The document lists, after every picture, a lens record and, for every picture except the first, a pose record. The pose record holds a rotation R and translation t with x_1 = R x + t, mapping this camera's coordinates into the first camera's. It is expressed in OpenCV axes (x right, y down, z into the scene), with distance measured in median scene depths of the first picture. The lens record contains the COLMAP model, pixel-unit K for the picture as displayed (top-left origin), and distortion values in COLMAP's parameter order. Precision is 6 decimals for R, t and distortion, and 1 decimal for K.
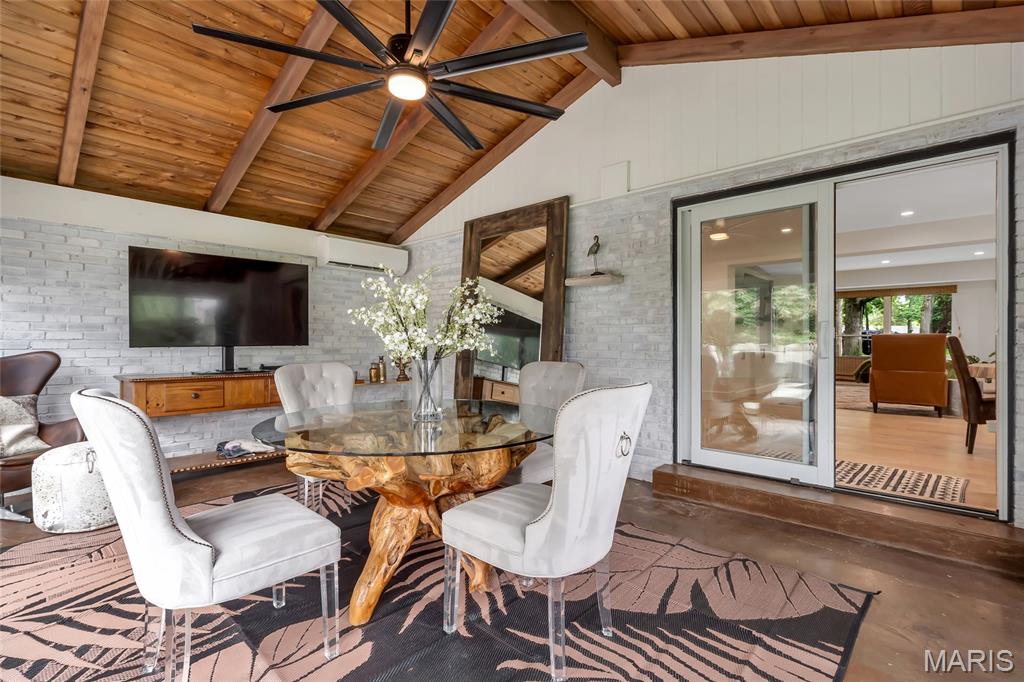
lens RADIAL K [[472.9, 0, 511.1], [0, 472.9, 343.1], [0, 0, 1]] dist [0.000530, -0.002477]
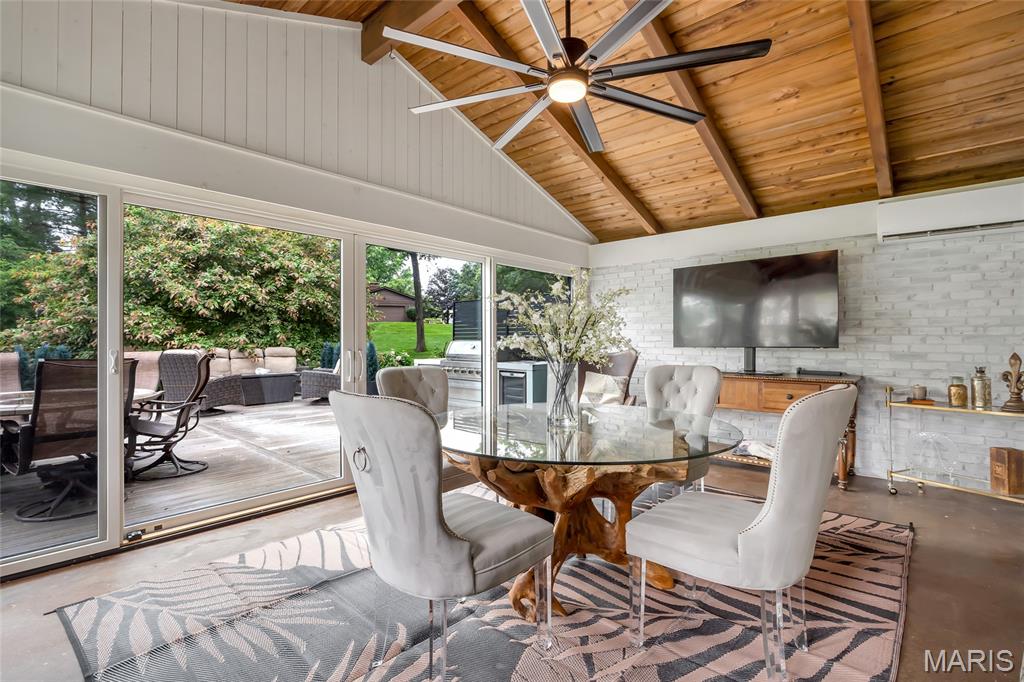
lens RADIAL K [[472.9, 0, 511.3], [0, 472.9, 339.8], [0, 0, 1]] dist [0.000530, -0.002477]
pose [[0.002186, -0.001948, -0.999996, 0.345789], [-0.003736, 0.999991, -0.001956, -0.004933], [0.999991, 0.003740, 0.002179, 0.390752]]
